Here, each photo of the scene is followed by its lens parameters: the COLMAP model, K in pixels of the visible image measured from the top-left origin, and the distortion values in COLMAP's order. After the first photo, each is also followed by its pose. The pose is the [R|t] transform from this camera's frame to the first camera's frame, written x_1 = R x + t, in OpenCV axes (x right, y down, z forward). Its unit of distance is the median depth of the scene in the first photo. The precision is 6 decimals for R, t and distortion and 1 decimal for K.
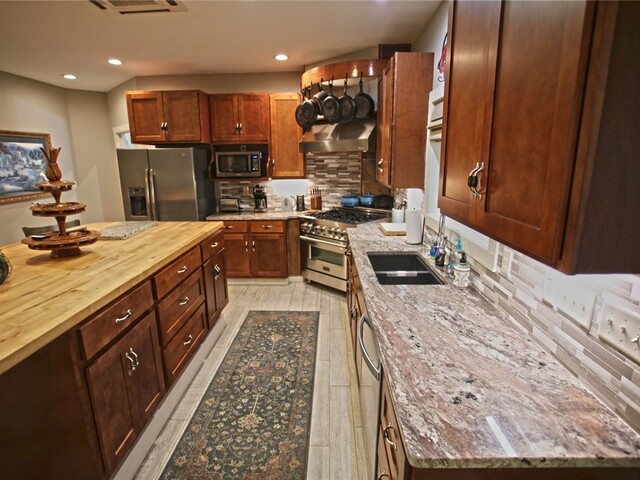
lens RADIAL K [[349.8, 0, 320.0], [0, 349.8, 240.0], [0, 0, 1]] dist [-0.083604, 0.038897]
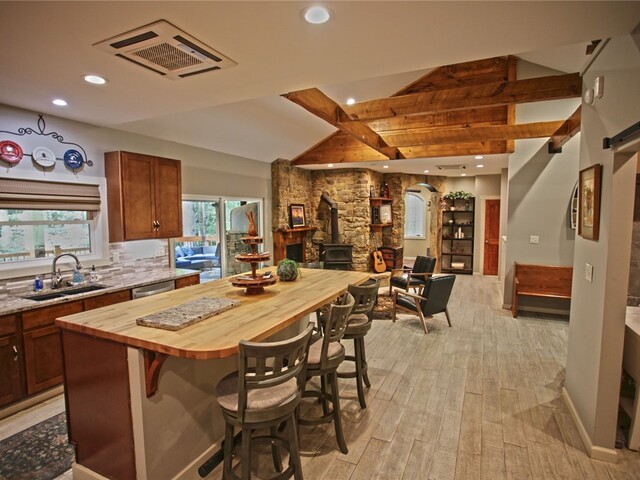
lens RADIAL K [[349.8, 0, 320.0], [0, 349.8, 240.0], [0, 0, 1]] dist [-0.083604, 0.038897]
pose [[-0.911236, -0.026180, 0.411053, -0.779661], [0.097063, 0.956223, 0.276075, -0.251666], [-0.400285, 0.291467, -0.868803, 1.016828]]
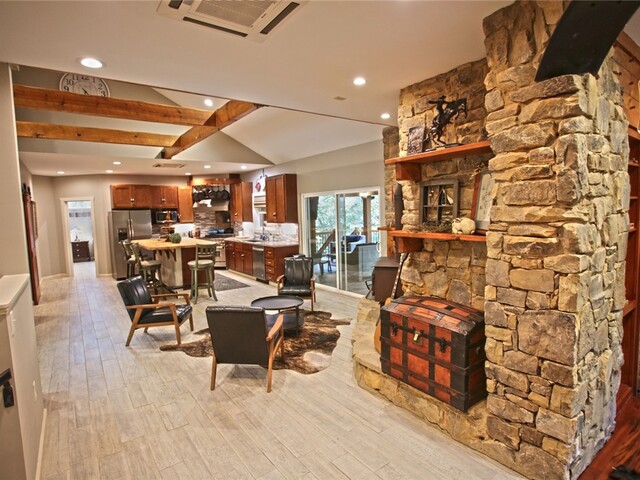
lens RADIAL K [[349.8, 0, 320.0], [0, 349.8, 240.0], [0, 0, 1]] dist [-0.083604, 0.038897]
pose [[0.790825, -0.067385, 0.608322, -0.849753], [0.158703, 0.982502, -0.097481, 0.309531], [-0.591109, 0.173632, 0.787682, -1.351938]]
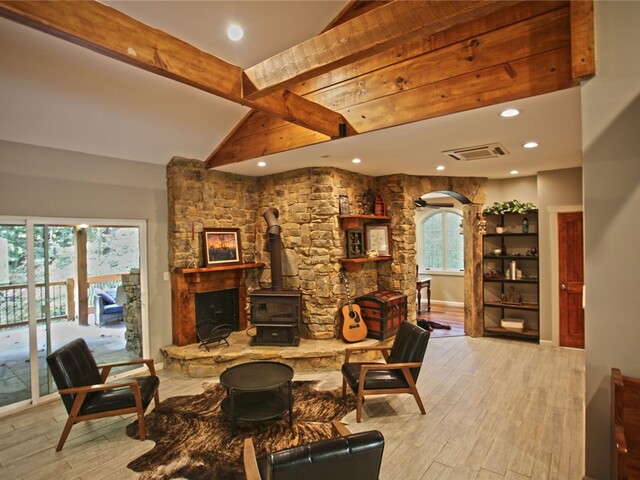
lens RADIAL K [[349.8, 0, 320.0], [0, 349.8, 240.0], [0, 0, 1]] dist [-0.083604, 0.038897]
pose [[-0.796705, 0.017566, 0.604113, -0.891424], [0.154041, 0.972466, 0.174873, -0.040694], [-0.584407, 0.232381, -0.777475, 0.091843]]
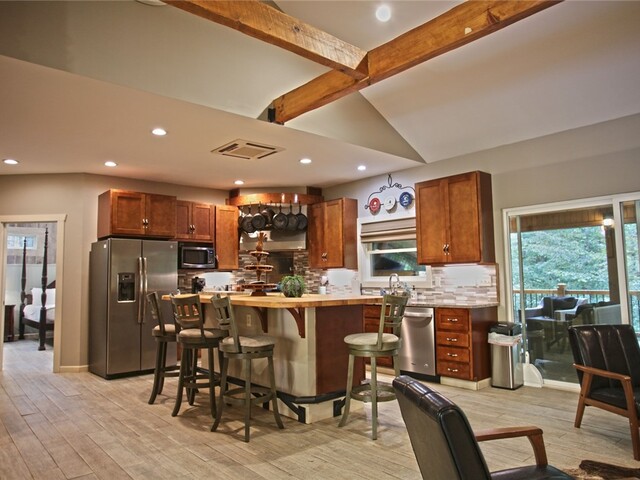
lens RADIAL K [[447.5, 0, 320.0], [0, 447.5, 240.0], [0, 0, 1]] dist [-0.040129, 0.006447]
pose [[0.737591, 0.047710, 0.673561, -1.023219], [0.164322, 0.954832, -0.247575, 0.186743], [-0.654949, 0.293290, 0.696436, -0.396809]]
